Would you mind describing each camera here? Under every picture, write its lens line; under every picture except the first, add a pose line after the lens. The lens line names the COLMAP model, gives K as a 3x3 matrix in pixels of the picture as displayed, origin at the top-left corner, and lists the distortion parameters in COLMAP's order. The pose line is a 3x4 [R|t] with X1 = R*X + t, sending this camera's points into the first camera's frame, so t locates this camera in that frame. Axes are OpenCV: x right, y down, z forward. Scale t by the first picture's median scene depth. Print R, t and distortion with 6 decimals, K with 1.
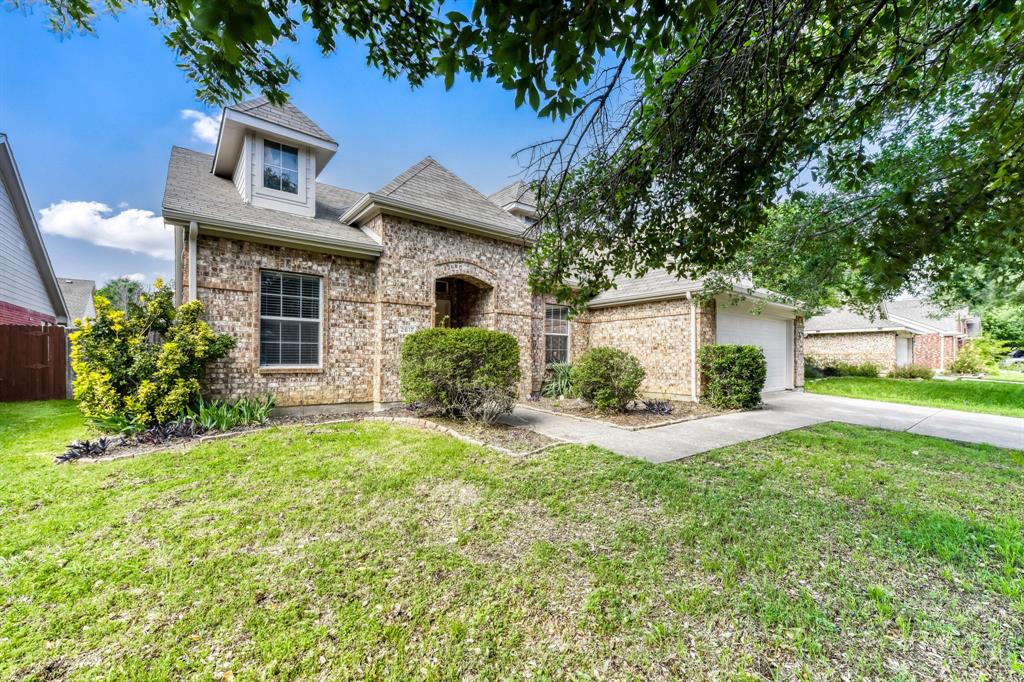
lens RADIAL K [[408.5, 0, 512.0], [0, 408.5, 341.0], [0, 0, 1]] dist [0.000668, 0.000078]
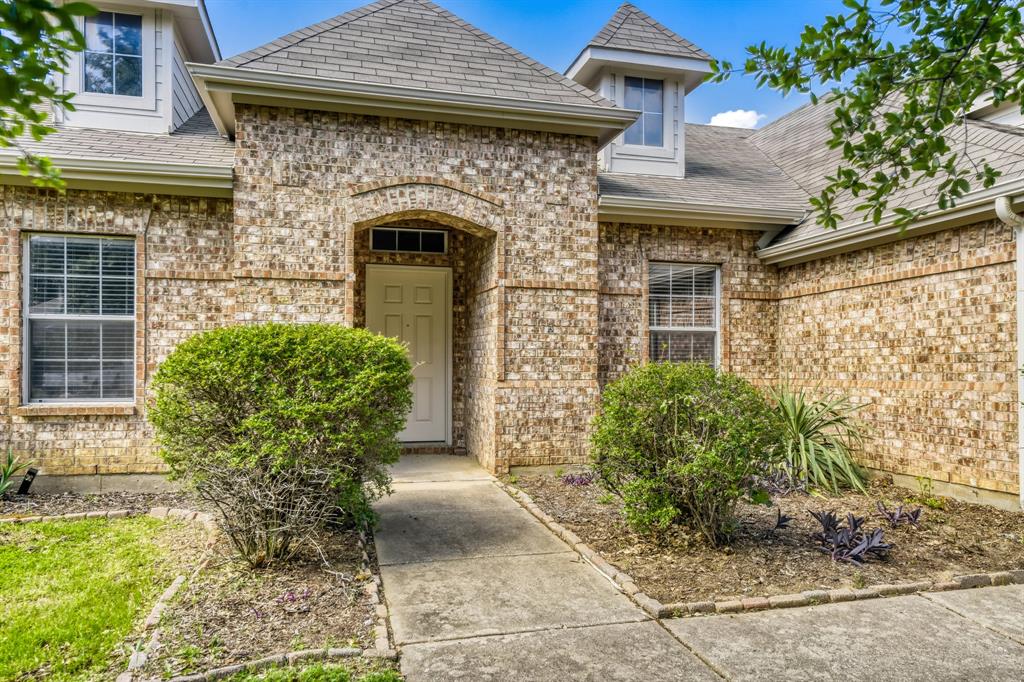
lens RADIAL K [[684.8, 0, 512.0], [0, 684.8, 341.0], [0, 0, 1]] dist [-0.004468, -0.001316]
pose [[0.914419, -0.020232, -0.404263, 0.326764], [0.020087, 0.999788, -0.004599, -0.005039], [0.404270, -0.003915, 0.914631, 0.344514]]
